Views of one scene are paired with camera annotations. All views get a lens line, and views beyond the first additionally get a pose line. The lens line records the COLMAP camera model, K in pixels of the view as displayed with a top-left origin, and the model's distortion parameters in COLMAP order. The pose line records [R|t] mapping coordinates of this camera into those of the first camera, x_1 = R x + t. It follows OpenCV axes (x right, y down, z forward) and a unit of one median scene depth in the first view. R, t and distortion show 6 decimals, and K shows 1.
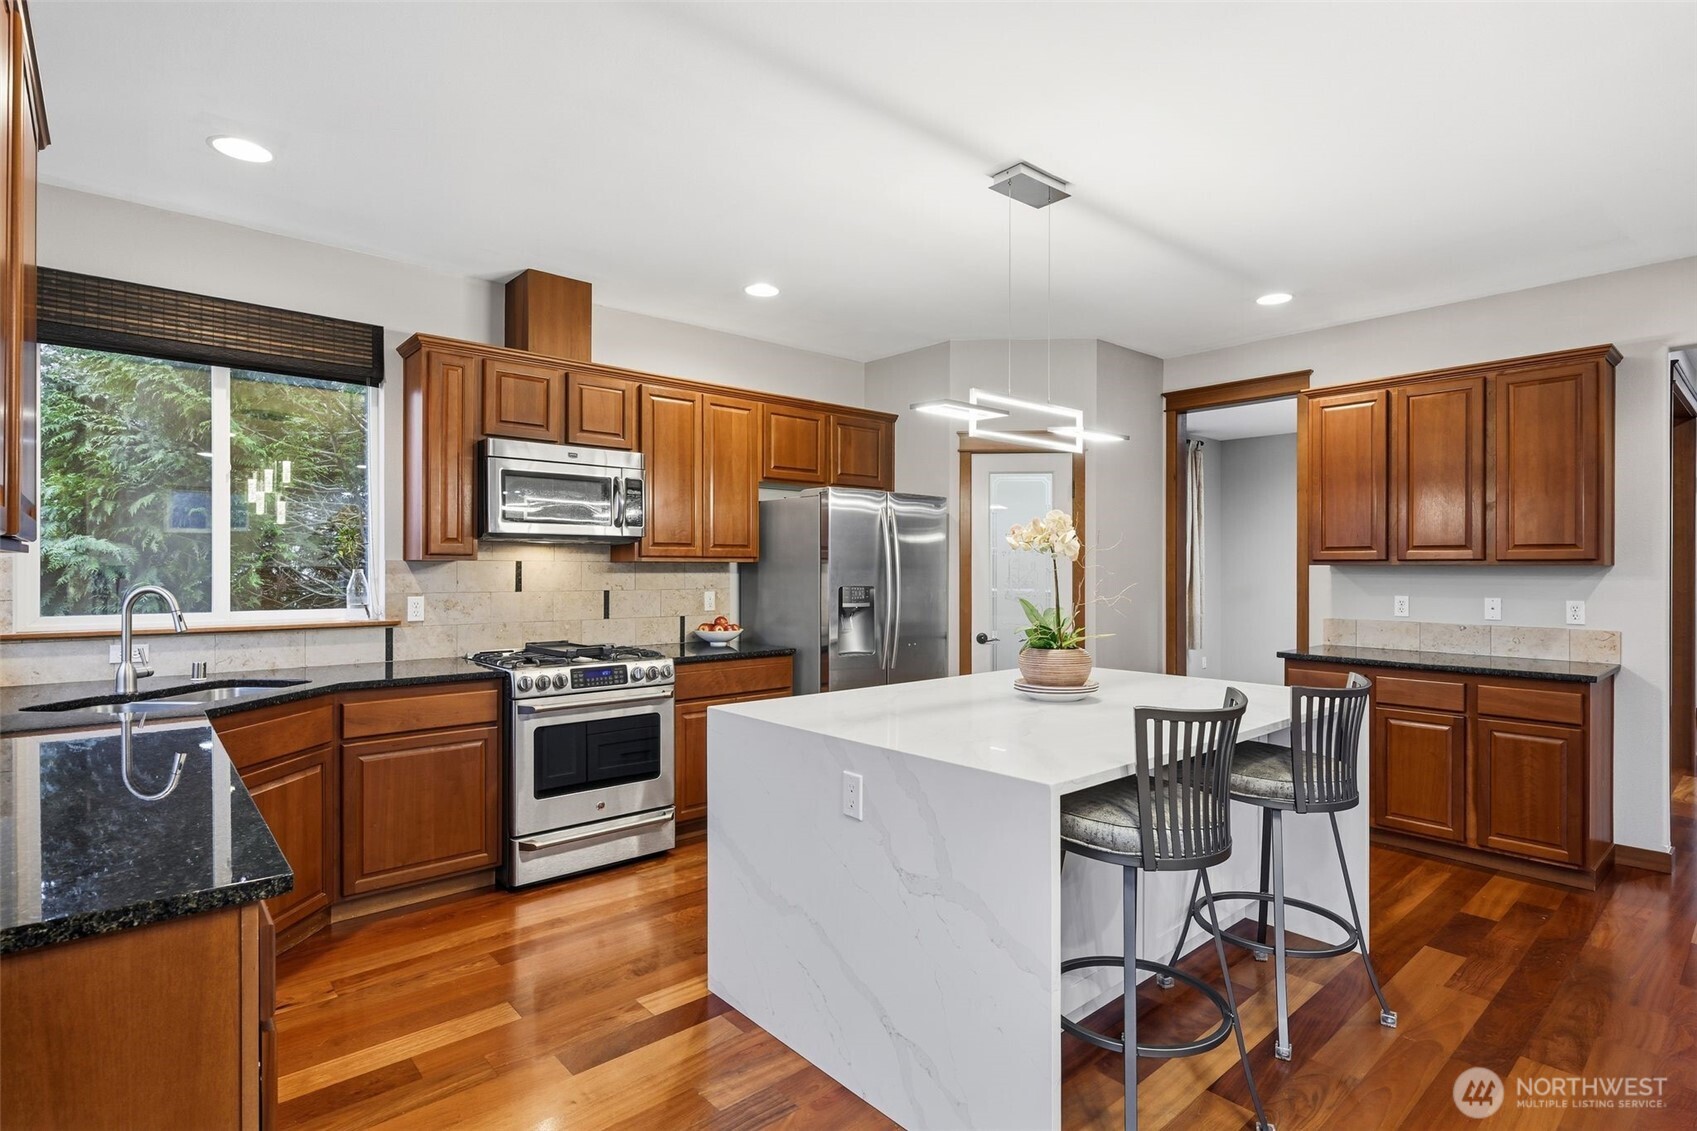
lens RADIAL K [[845.9, 0, 848.5], [0, 845.9, 565.5], [0, 0, 1]] dist [-0.000948, 0.000211]
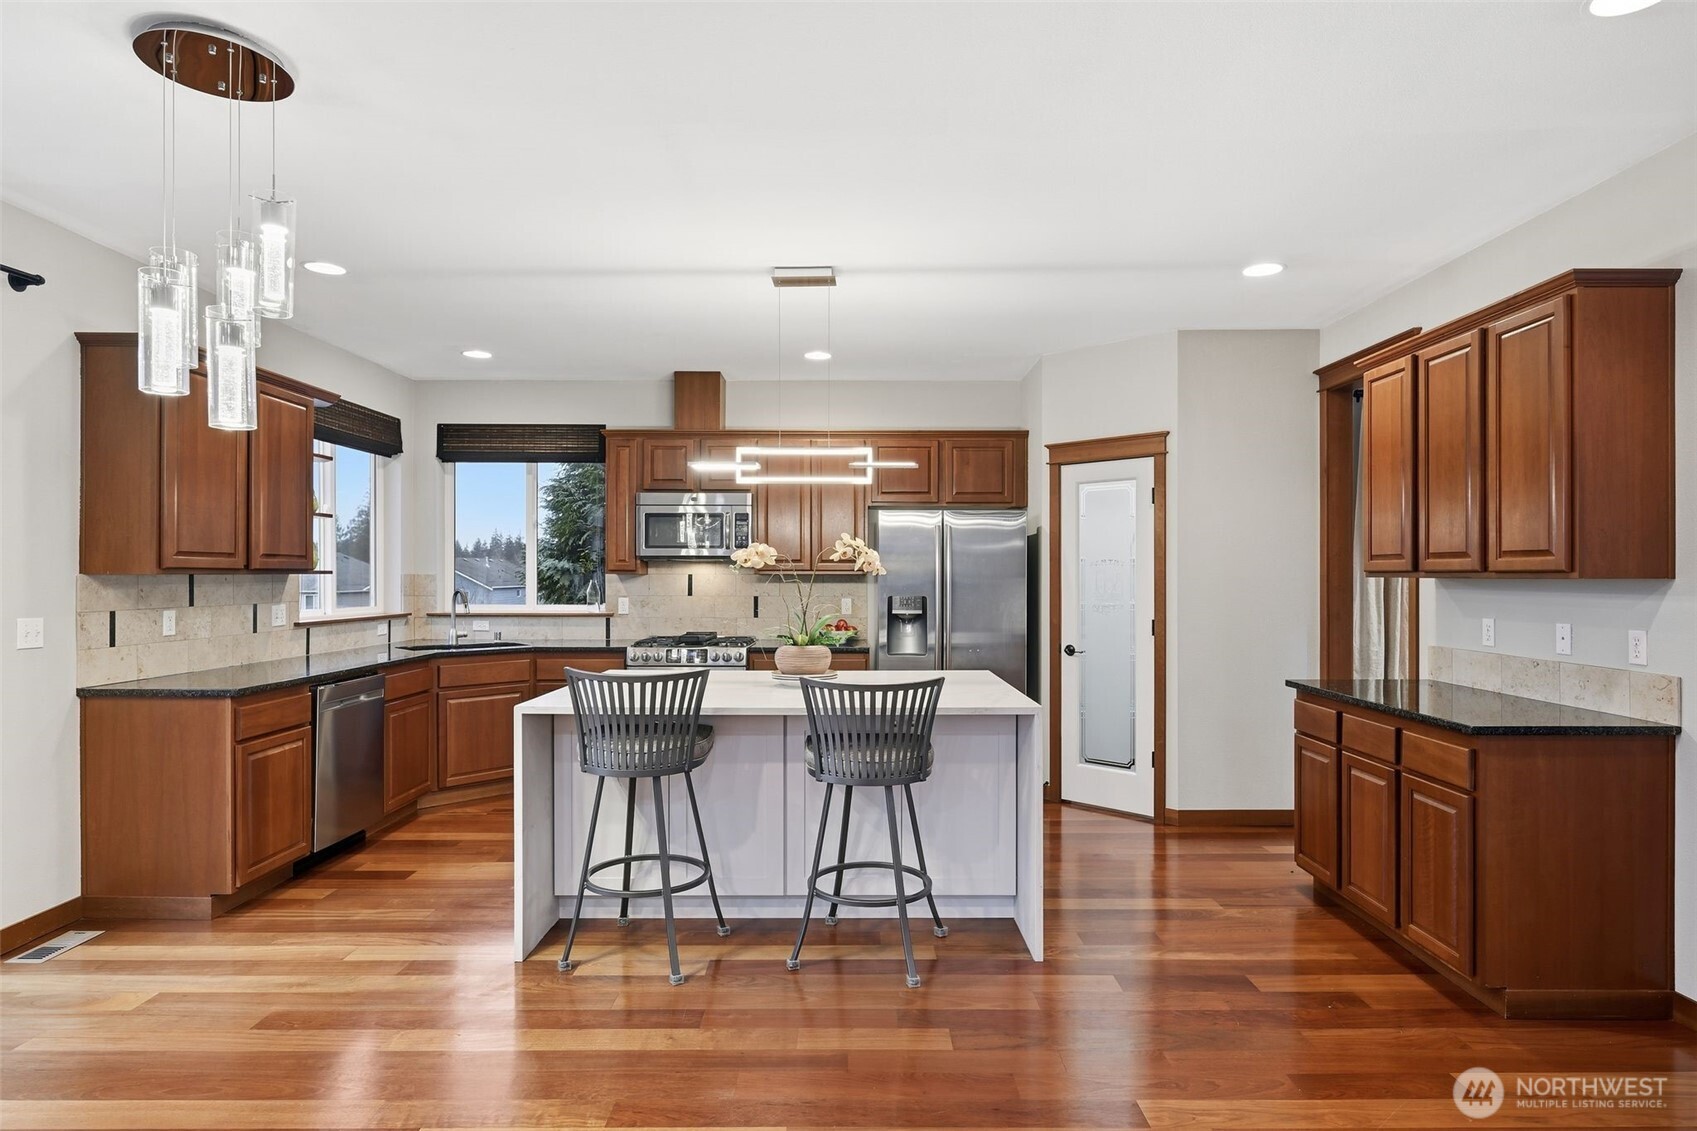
lens RADIAL K [[928.1, 0, 857.5], [0, 928.1, 570.9], [0, 0, 1]] dist [0.000788, -0.000046]
pose [[0.751929, -0.003691, -0.659234, 0.856124], [0.002833, 0.999993, -0.002367, -0.006536], [0.659239, -0.000087, 0.751934, 0.014363]]
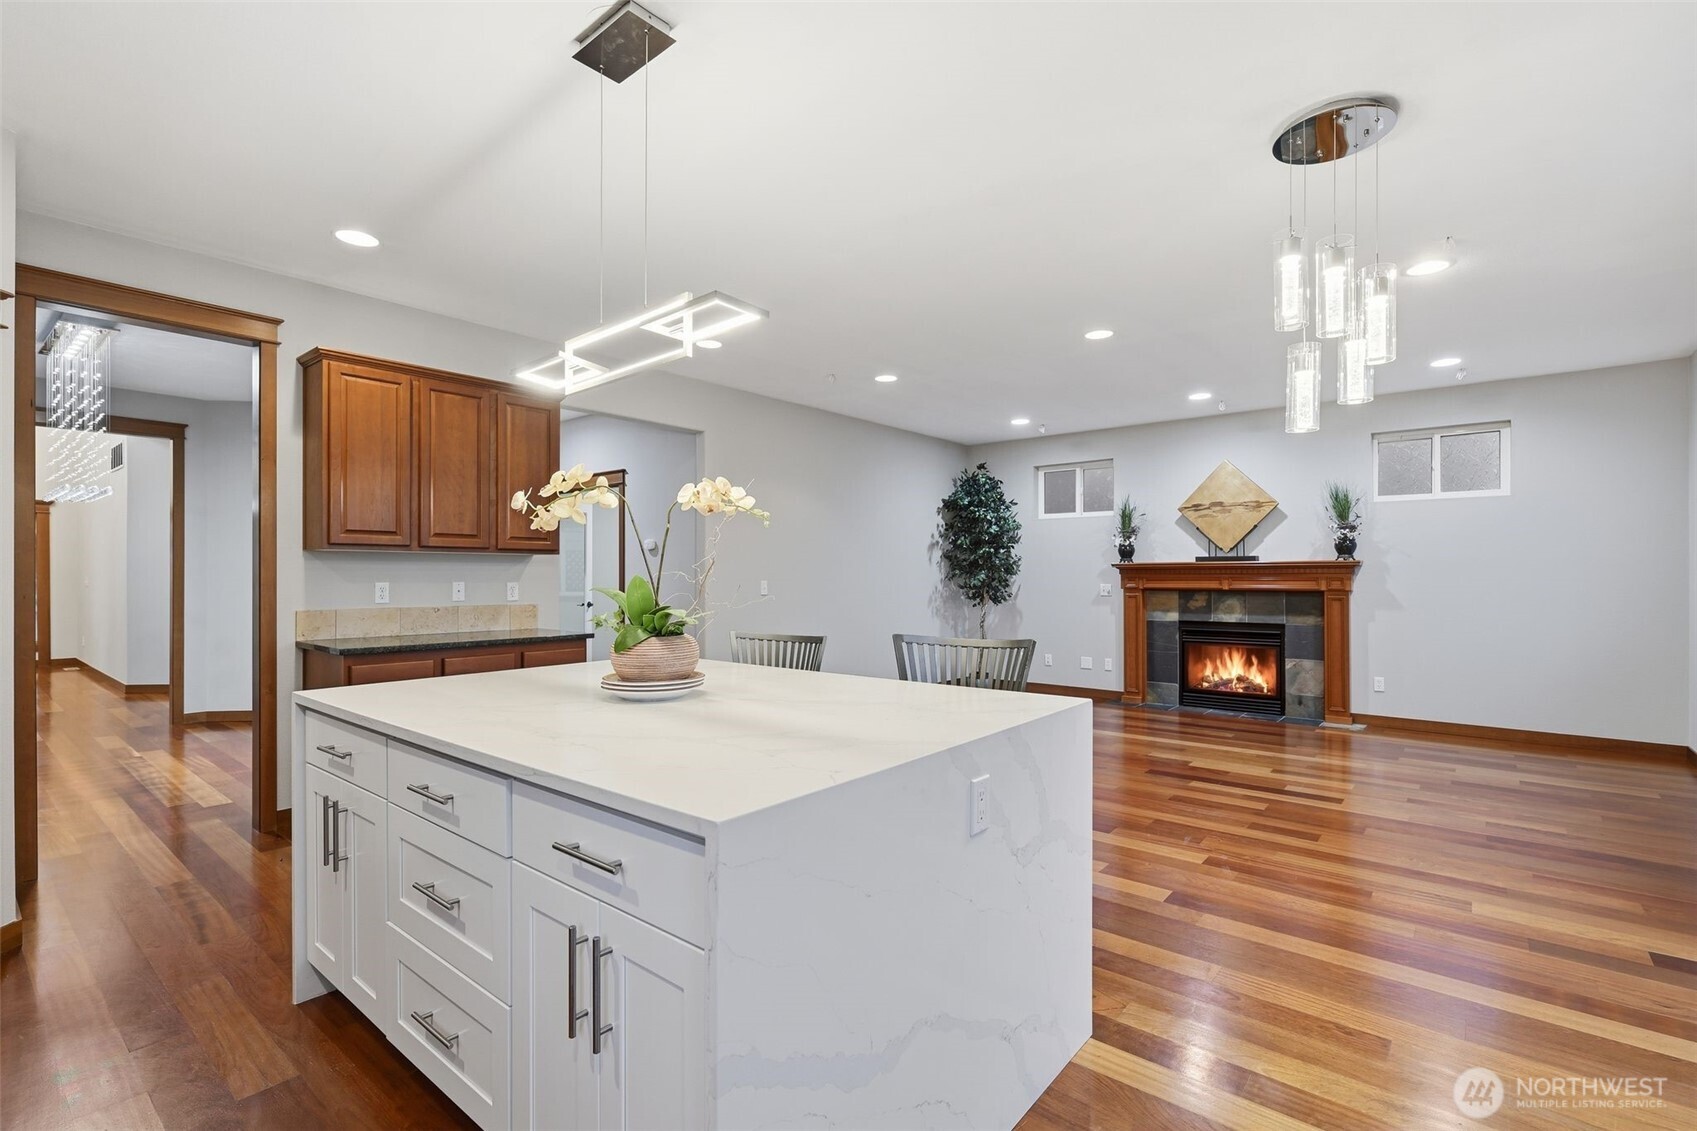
lens RADIAL K [[767.2, 0, 858.3], [0, 767.2, 575.6], [0, 0, 1]] dist [0.000337, -0.000004]
pose [[-0.167169, -0.002172, 0.985926, -0.371830], [-0.002732, 0.999995, 0.001740, 0.026930], [-0.985924, -0.002403, -0.167174, 0.656520]]
